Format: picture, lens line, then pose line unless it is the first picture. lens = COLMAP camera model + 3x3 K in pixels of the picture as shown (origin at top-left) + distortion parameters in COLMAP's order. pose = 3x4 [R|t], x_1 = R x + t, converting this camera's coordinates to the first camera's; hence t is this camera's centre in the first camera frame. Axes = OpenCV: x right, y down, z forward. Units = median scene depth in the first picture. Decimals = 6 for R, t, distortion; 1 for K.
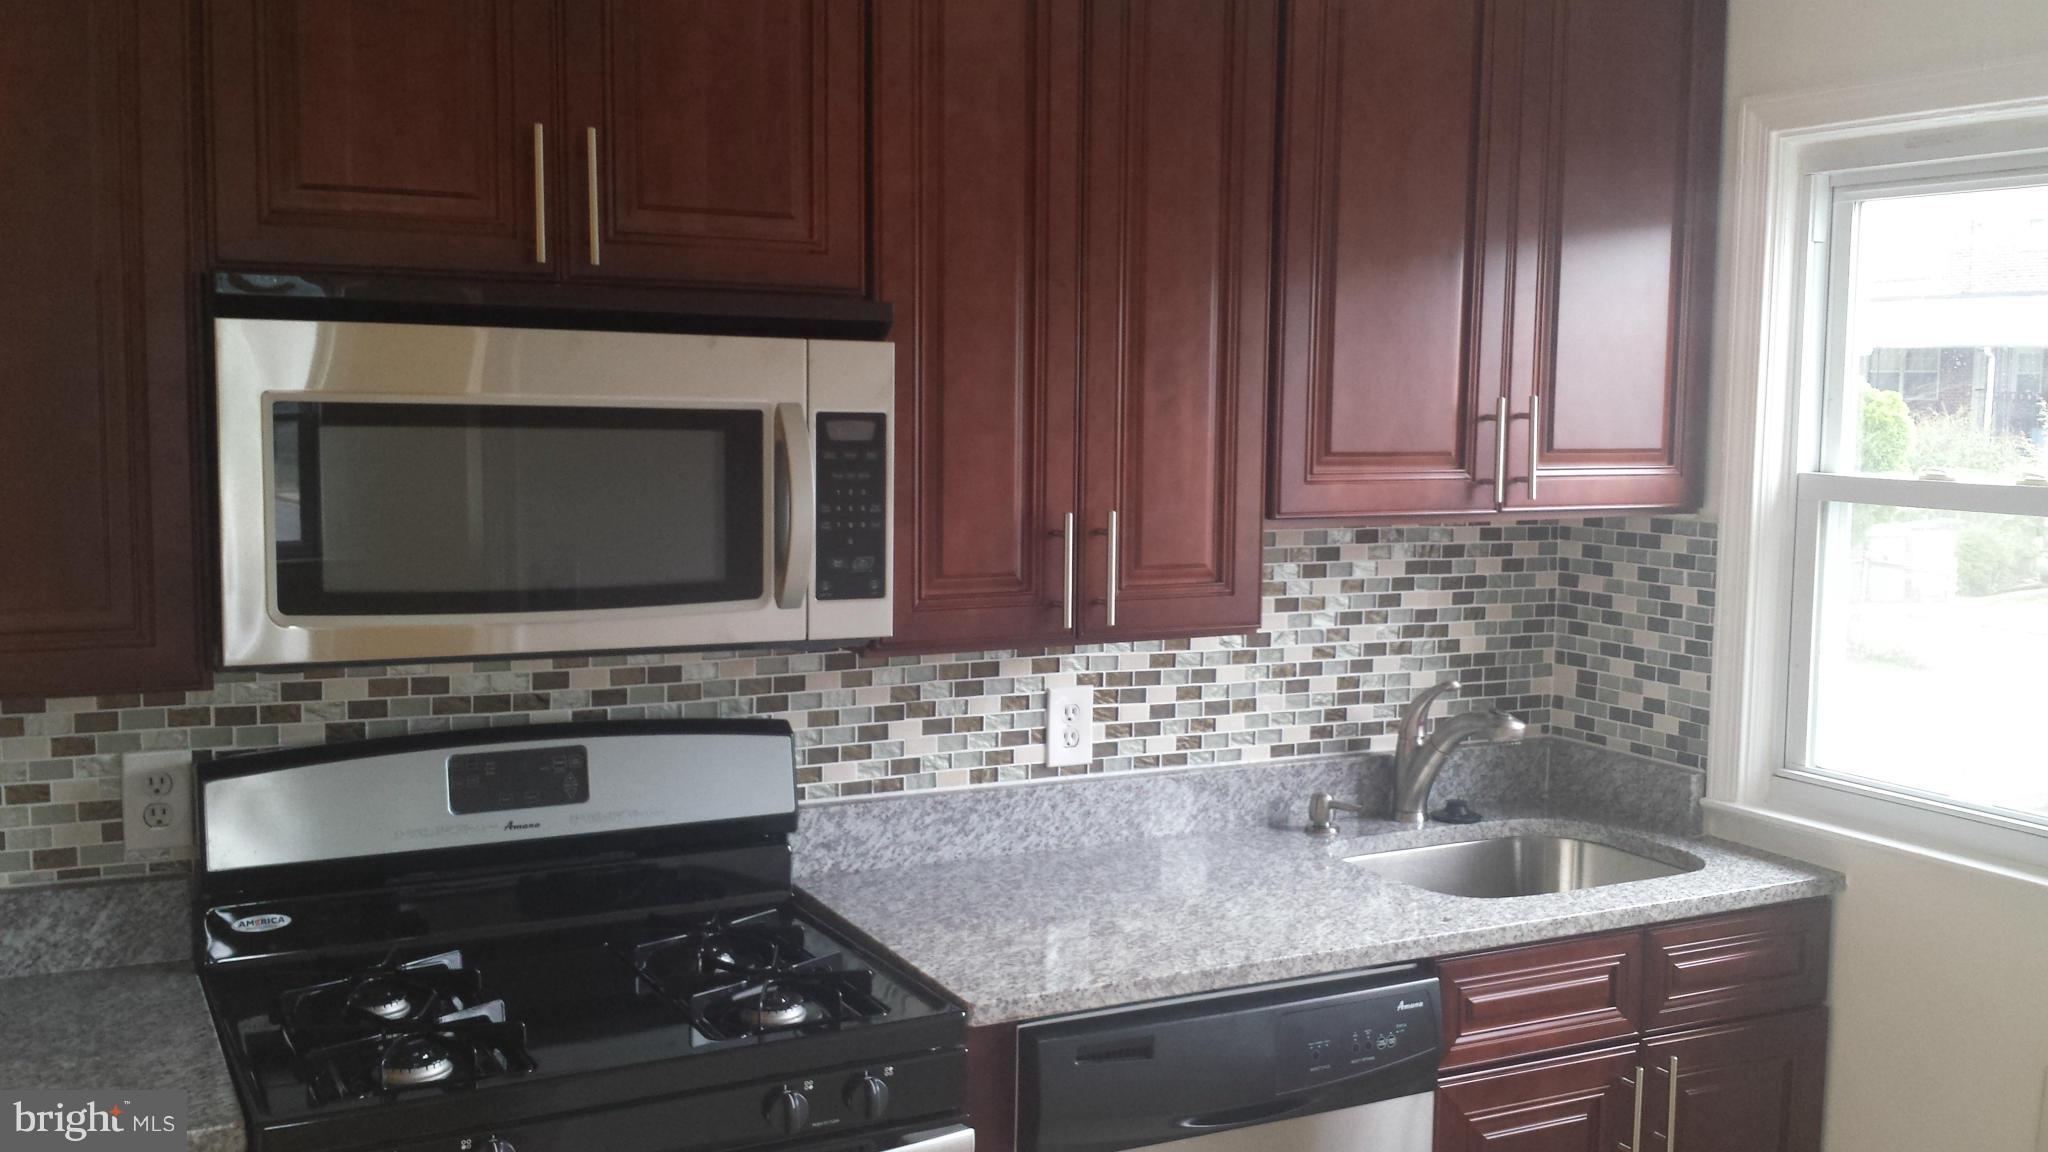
lens RADIAL K [[1894.1, 0, 1055.5], [0, 1894.1, 568.1], [0, 0, 1]] dist [0.144324, -0.344861]
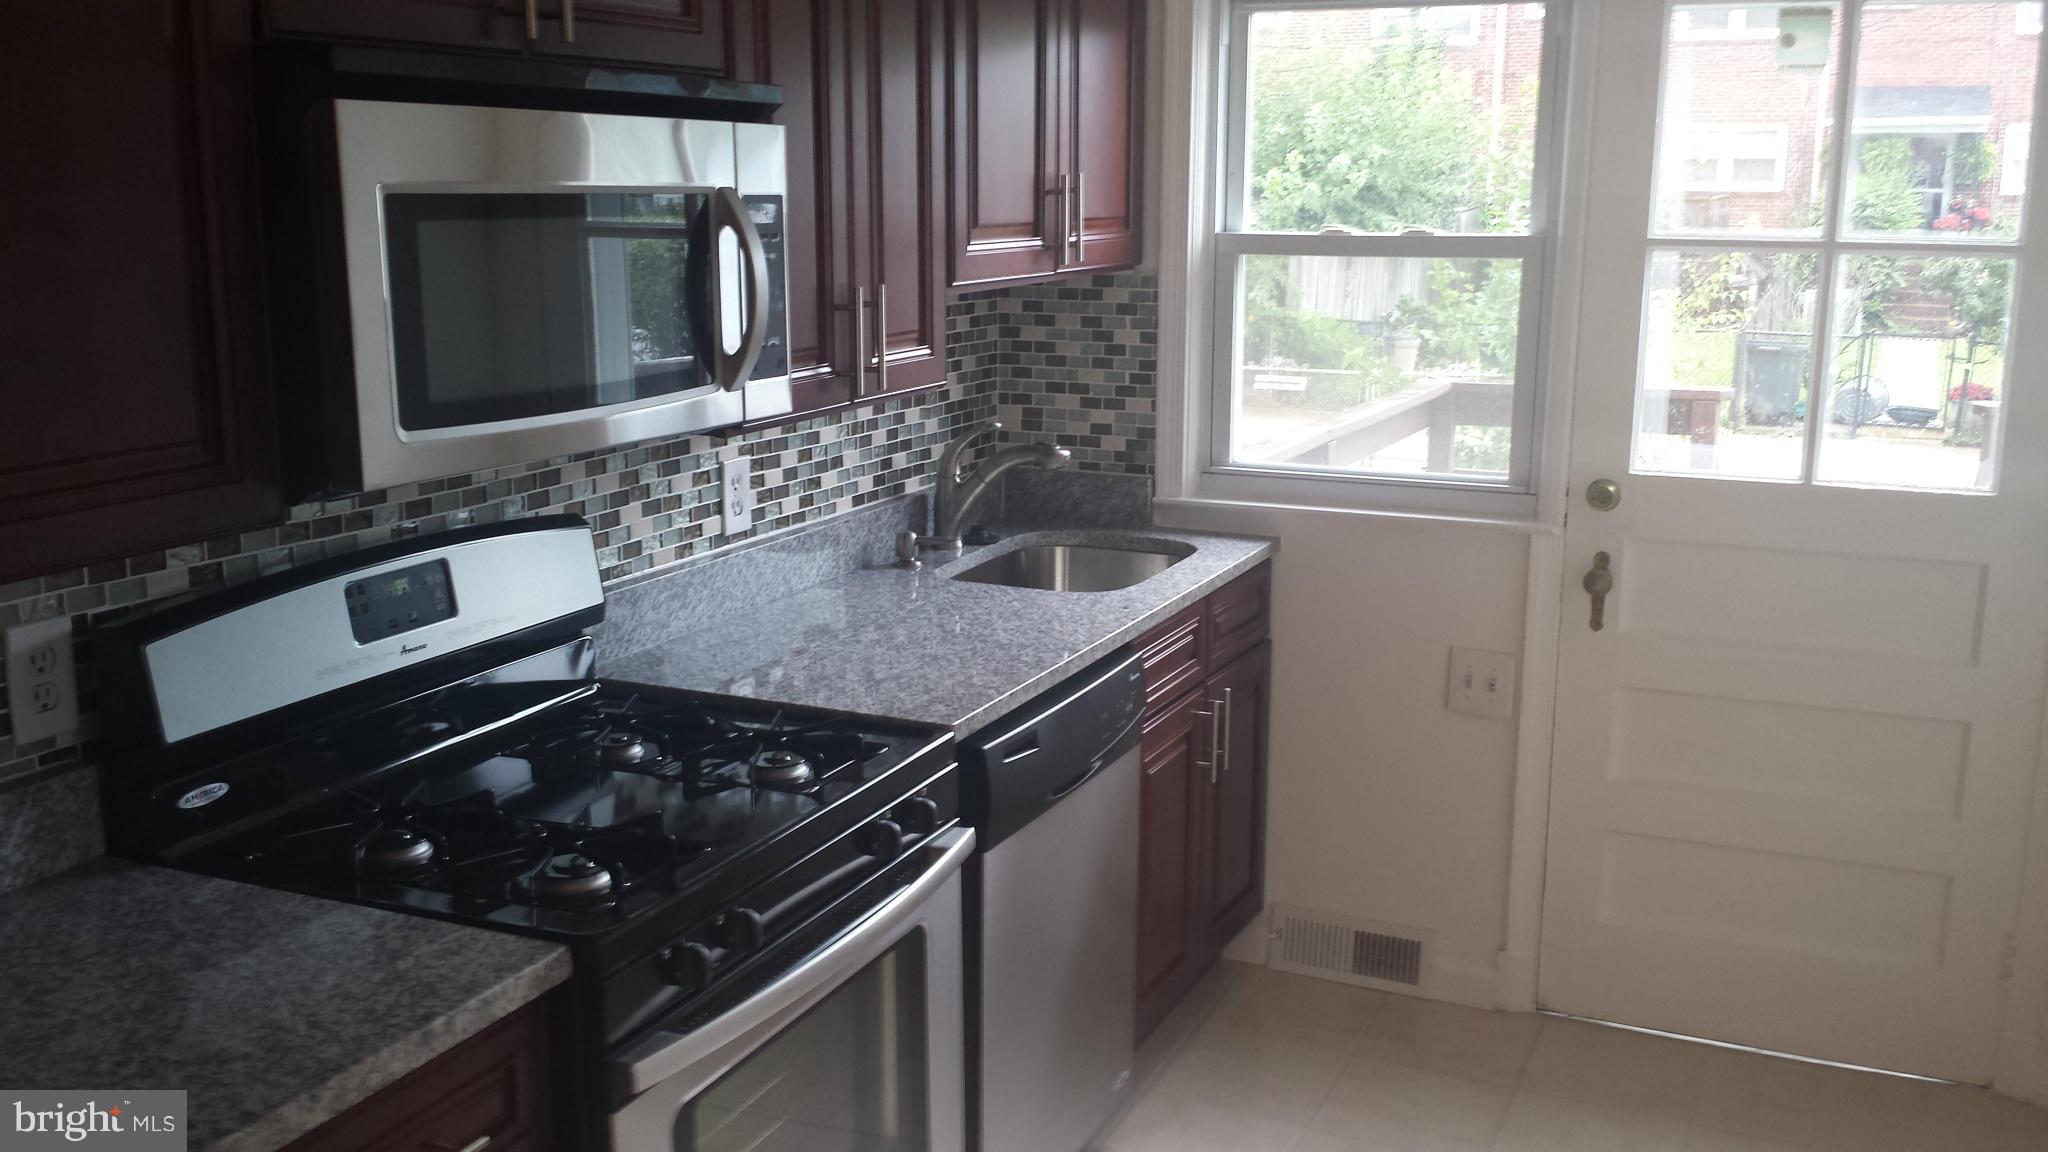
lens RADIAL K [[1894.1, 0, 1055.5], [0, 1894.1, 568.1], [0, 0, 1]] dist [0.144324, -0.344861]
pose [[0.783719, -0.135520, 0.606151, -0.513535], [0.062621, 0.988174, 0.139965, -0.013930], [-0.617950, -0.071736, 0.782938, 0.063302]]
